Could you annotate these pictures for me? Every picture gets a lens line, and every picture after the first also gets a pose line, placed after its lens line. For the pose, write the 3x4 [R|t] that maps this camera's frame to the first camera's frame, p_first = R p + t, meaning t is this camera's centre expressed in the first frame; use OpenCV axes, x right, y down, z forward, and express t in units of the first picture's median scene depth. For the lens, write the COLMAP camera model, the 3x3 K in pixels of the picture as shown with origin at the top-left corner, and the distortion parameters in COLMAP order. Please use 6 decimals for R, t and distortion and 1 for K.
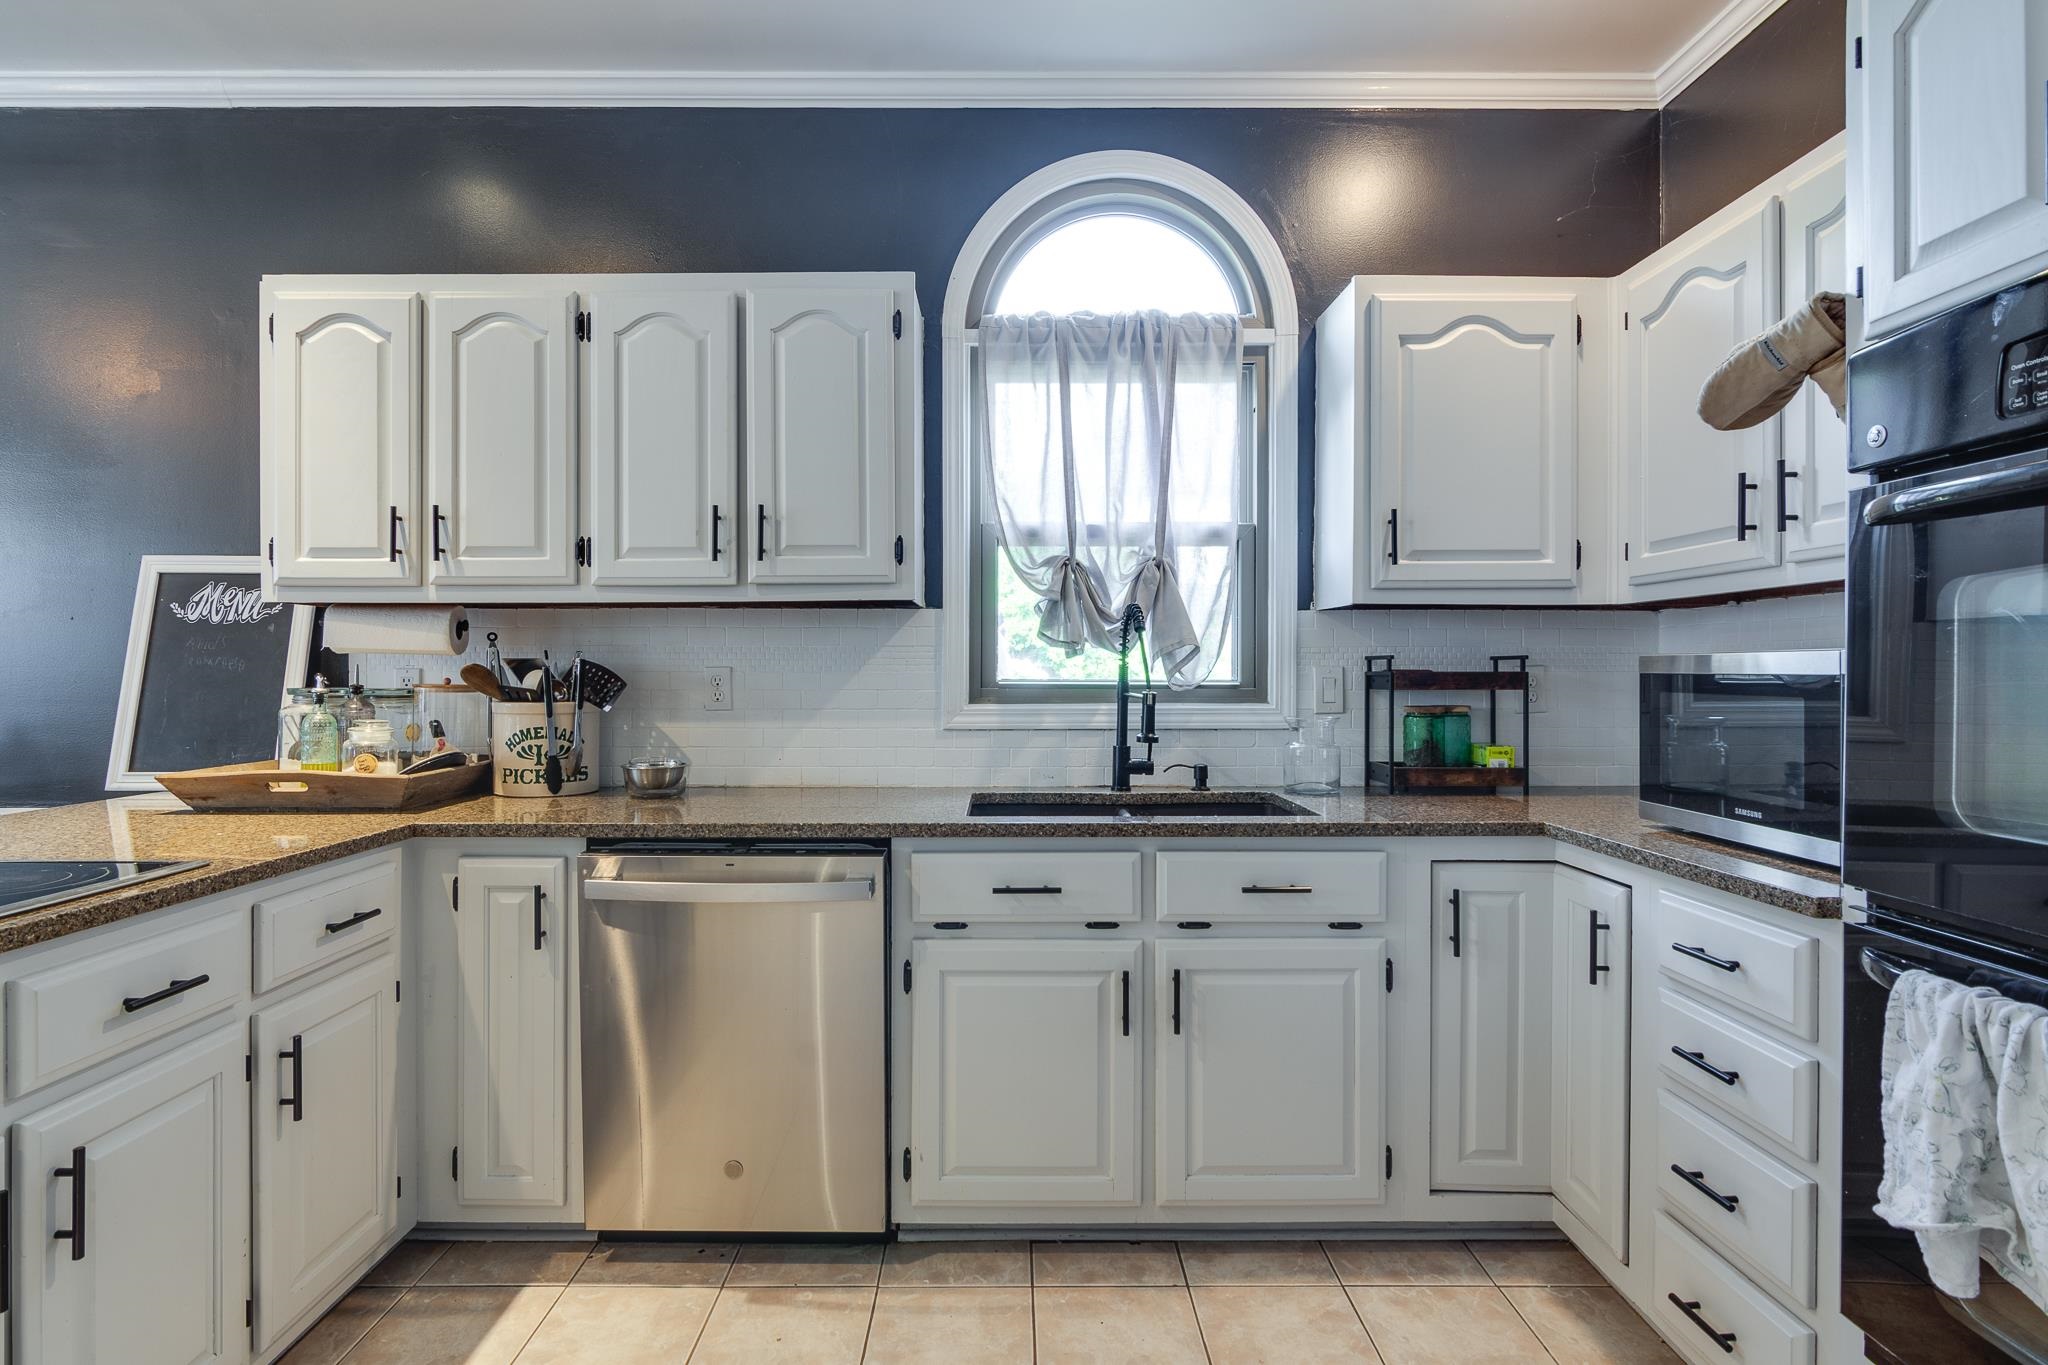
lens RADIAL K [[1026.2, 0, 1006.3], [0, 1026.2, 669.8], [0, 0, 1]] dist [-0.005141, 0.002224]
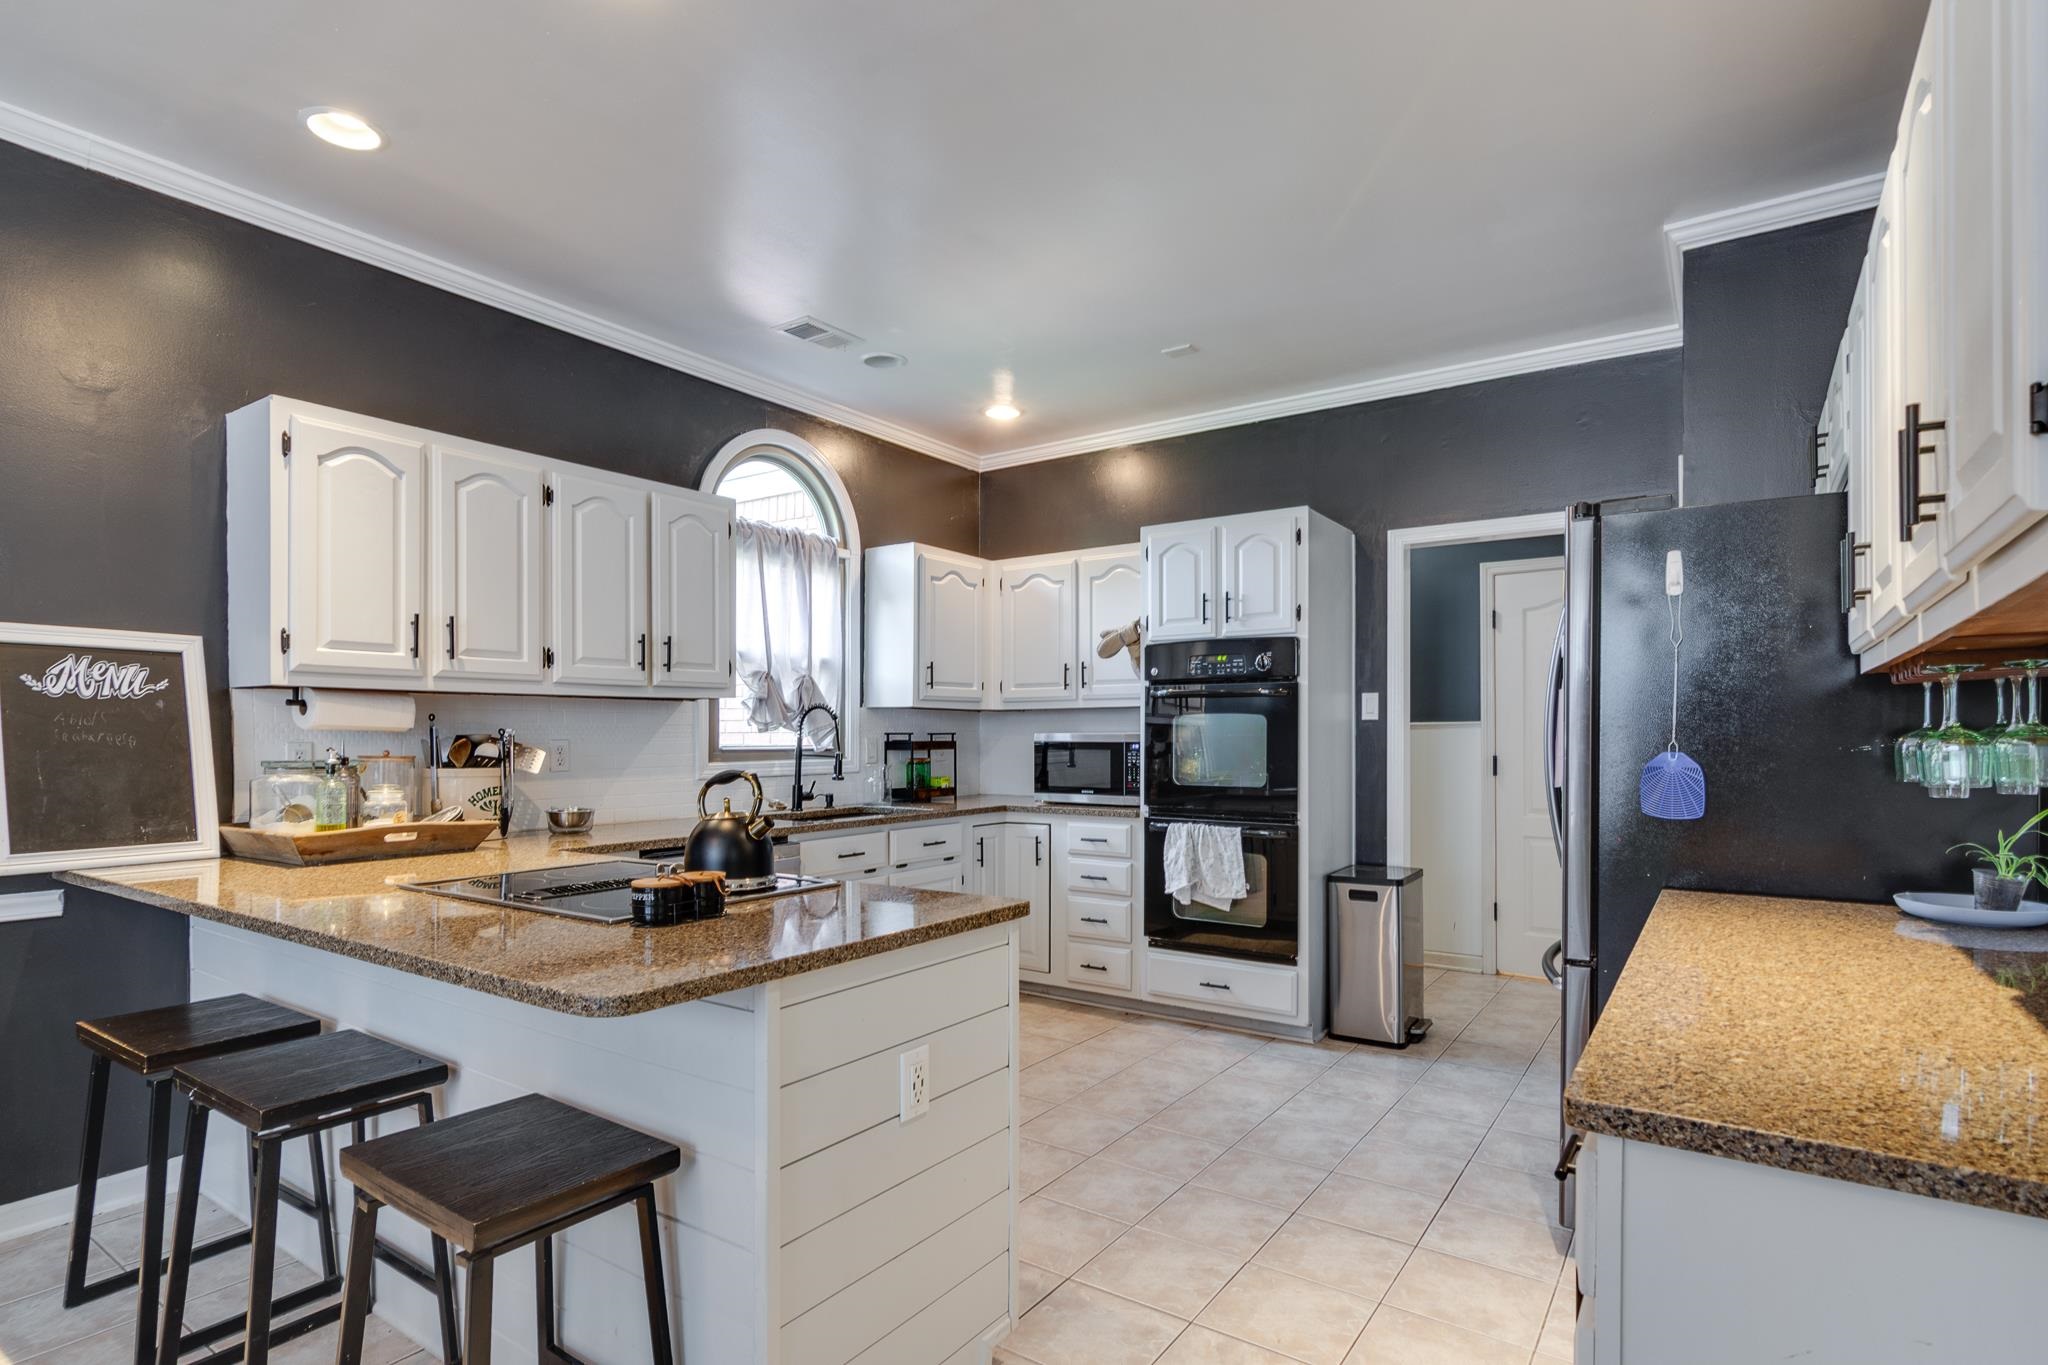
lens RADIAL K [[1037.8, 0, 1023.8], [0, 1037.8, 735.4], [0, 0, 1]] dist [-0.004160, 0.002799]
pose [[0.574004, -0.001586, 0.818851, -1.162729], [-0.000627, 0.999997, 0.002376, -0.013435], [-0.818852, -0.001877, 0.574001, -0.324821]]
